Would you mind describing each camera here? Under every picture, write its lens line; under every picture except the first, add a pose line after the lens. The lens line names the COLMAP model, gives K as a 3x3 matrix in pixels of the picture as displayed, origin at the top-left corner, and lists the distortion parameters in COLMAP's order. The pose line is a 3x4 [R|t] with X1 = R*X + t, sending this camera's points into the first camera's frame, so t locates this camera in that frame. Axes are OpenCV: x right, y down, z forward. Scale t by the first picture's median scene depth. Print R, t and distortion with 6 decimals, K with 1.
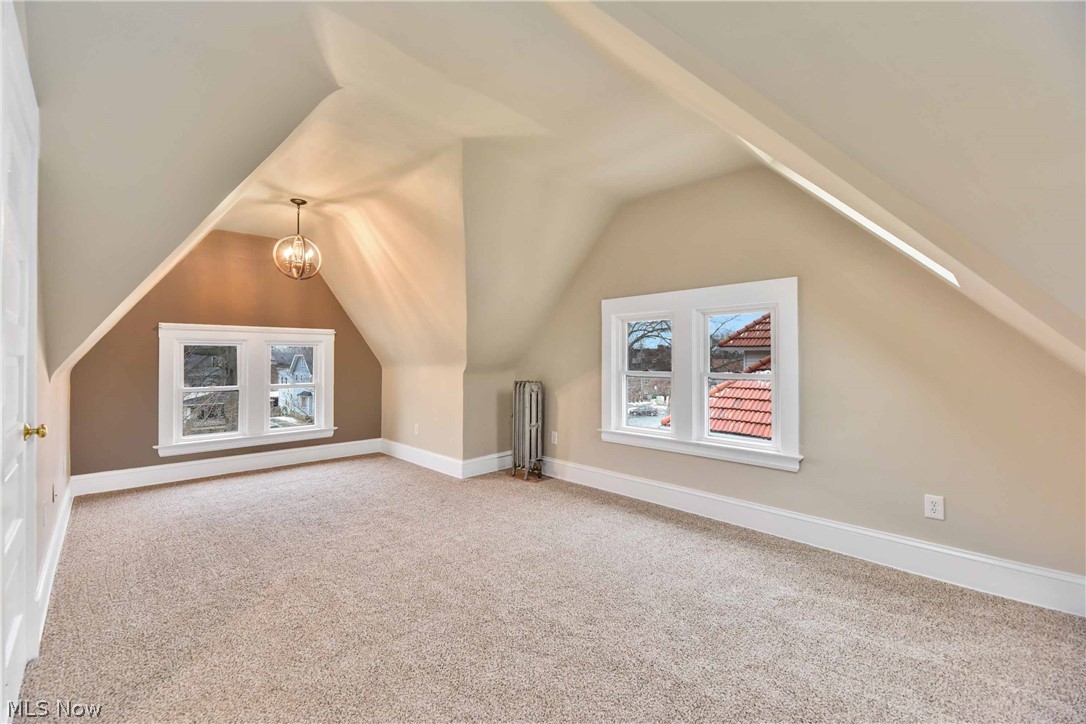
lens RADIAL K [[448.4, 0, 546.7], [0, 448.4, 357.0], [0, 0, 1]] dist [-0.000261, -0.000647]
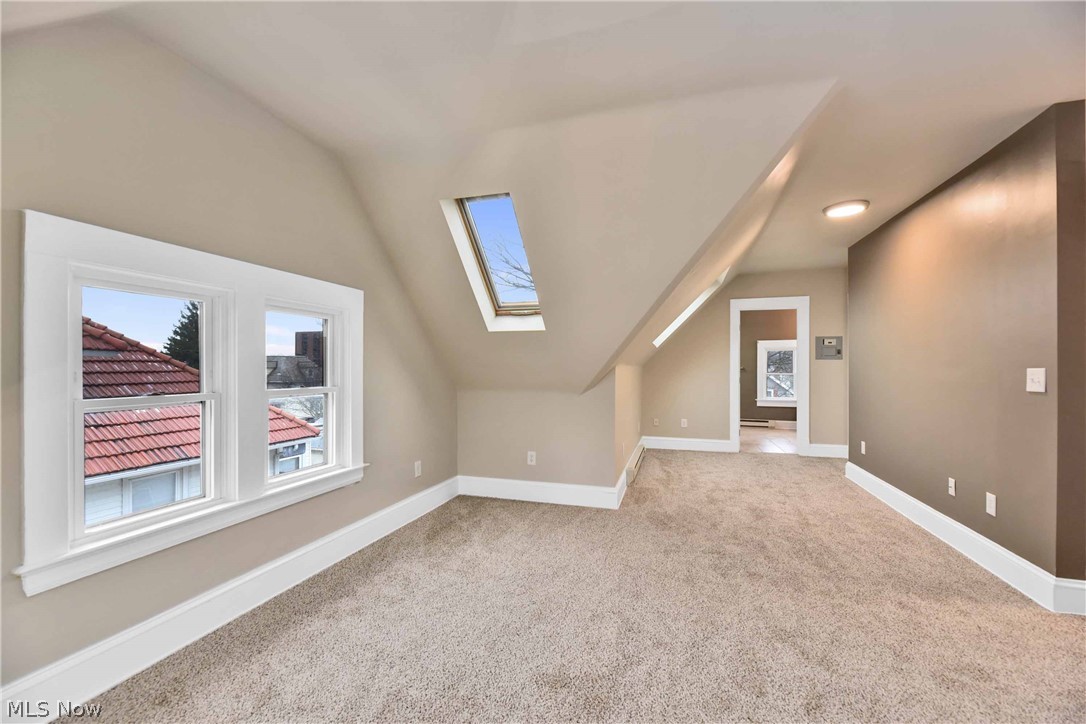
lens RADIAL K [[439.4, 0, 545.3], [0, 439.4, 366.9], [0, 0, 1]] dist [0.000734, -0.003883]
pose [[-0.461787, 0.003777, 0.886983, -0.425207], [-0.001287, 0.999987, -0.004928, 0.000487], [-0.886990, -0.003417, -0.461776, 0.873854]]
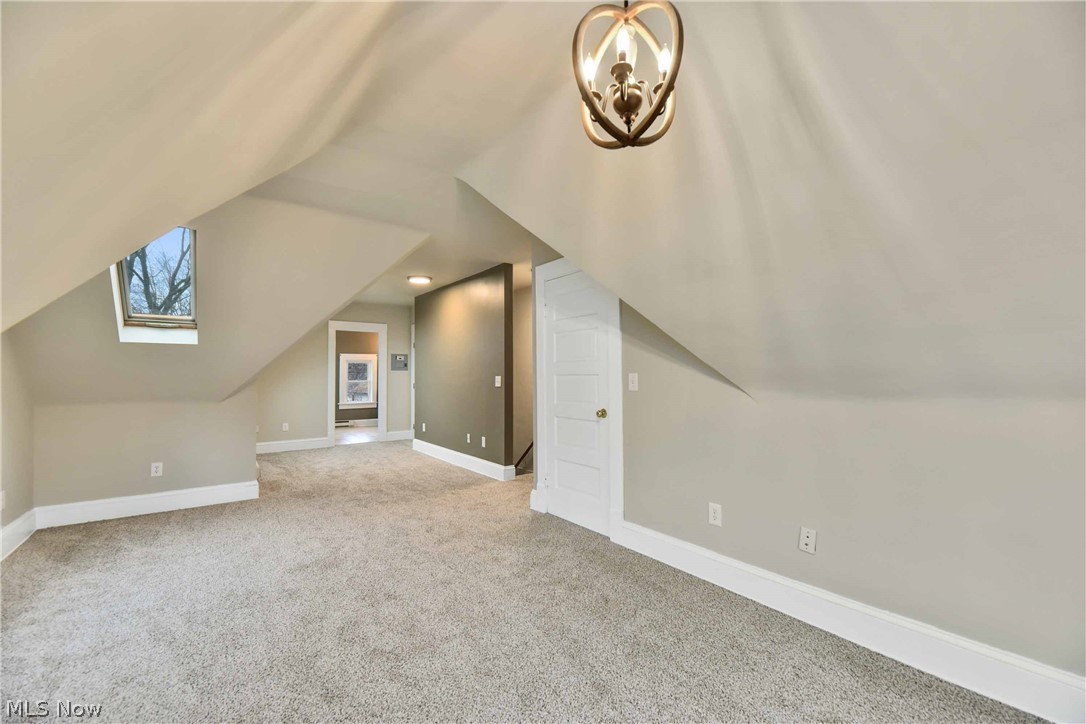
lens RADIAL K [[439.4, 0, 545.3], [0, 439.4, 366.9], [0, 0, 1]] dist [0.000734, -0.003883]
pose [[-0.989148, 0.011048, 0.146509, -0.552167], [0.008100, 0.999753, -0.020697, -0.001013], [-0.146701, -0.019285, -0.988993, 1.336101]]
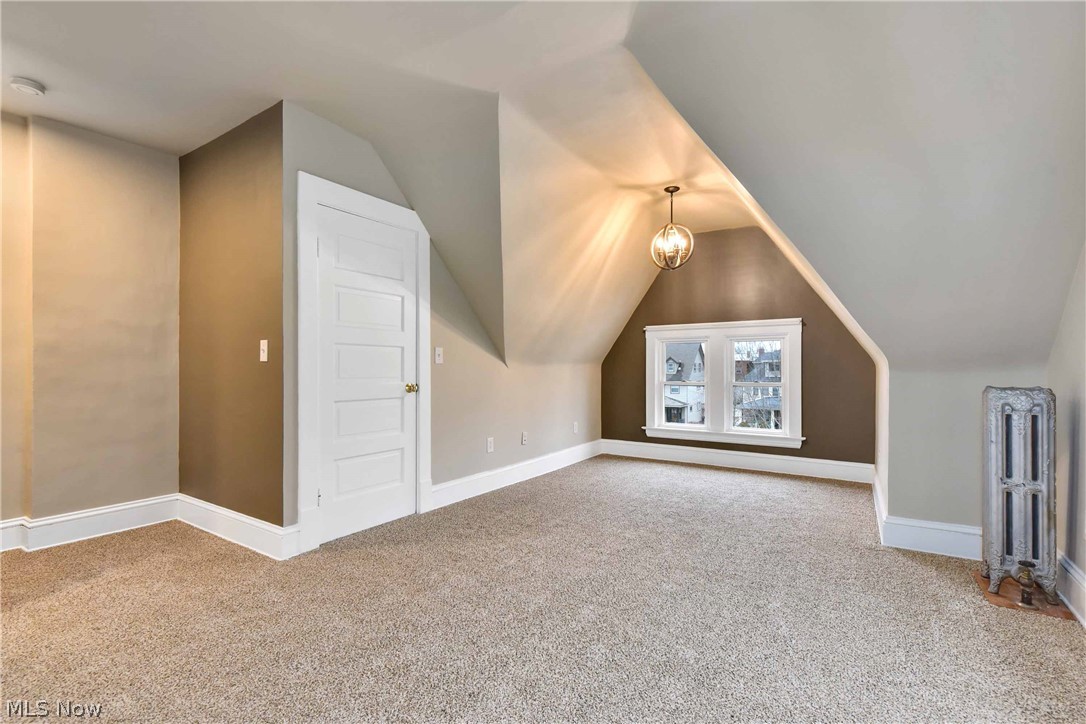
lens RADIAL K [[490.7, 0, 538.9], [0, 490.7, 368.1], [0, 0, 1]] dist [0.000091, -0.000391]
pose [[0.199223, 0.001863, -0.979952, 0.432835], [0.006449, 0.999974, 0.003213, 0.035064], [0.979933, -0.006960, 0.199206, 0.502091]]
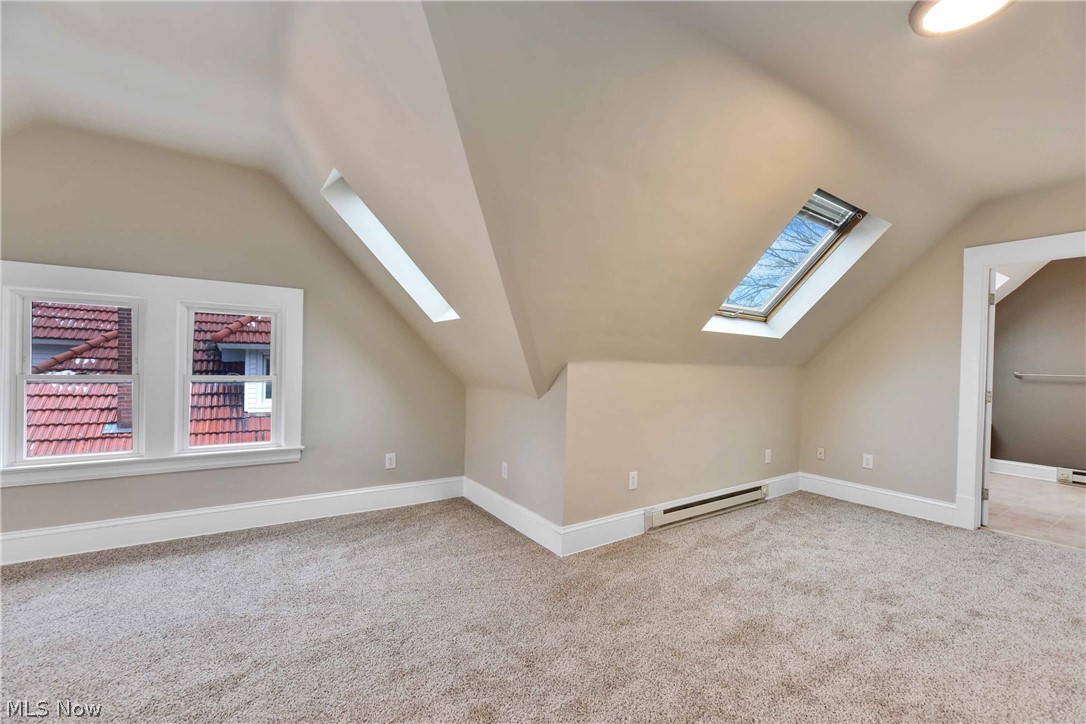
lens RADIAL K [[454.5, 0, 545.7], [0, 454.5, 366.4], [0, 0, 1]] dist [-0.002785, -0.000376]
pose [[0.187044, 0.000369, 0.982351, -0.366567], [-0.024524, 0.999690, 0.004294, -0.003053], [-0.982045, -0.024894, 0.186996, 0.138494]]
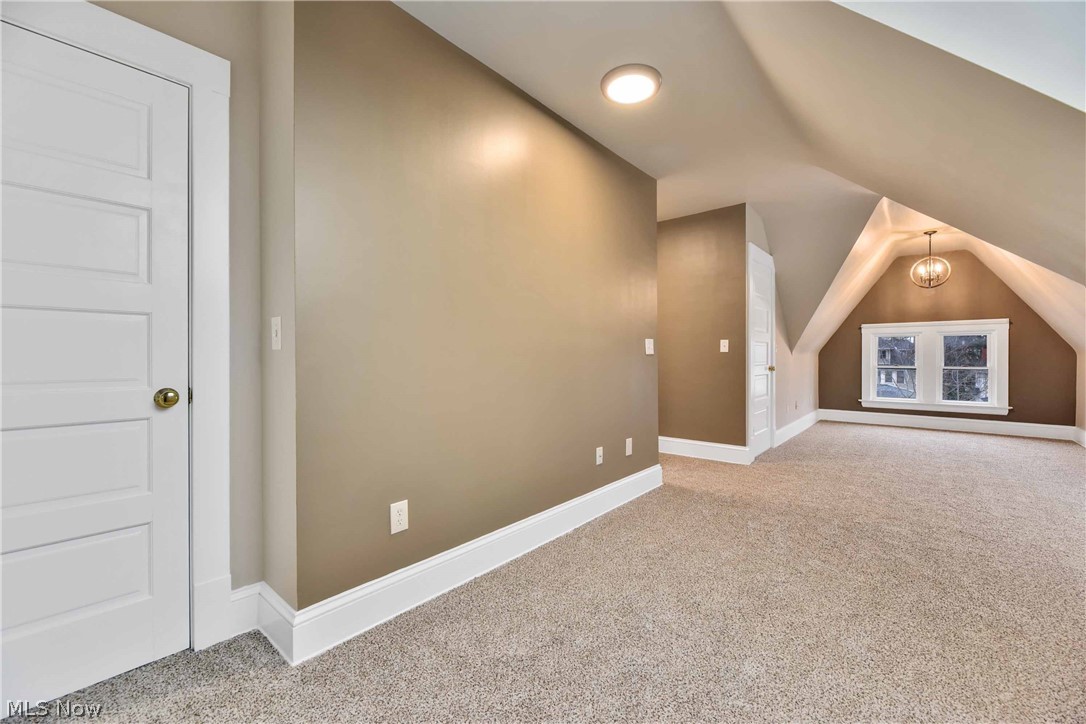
lens RADIAL K [[448.4, 0, 546.7], [0, 448.4, 357.0], [0, 0, 1]] dist [-0.000261, -0.000647]
pose [[0.078594, 0.003412, -0.996901, 0.756386], [0.007854, 0.999961, 0.004041, 0.029466], [0.996876, -0.008147, 0.078564, -0.308427]]
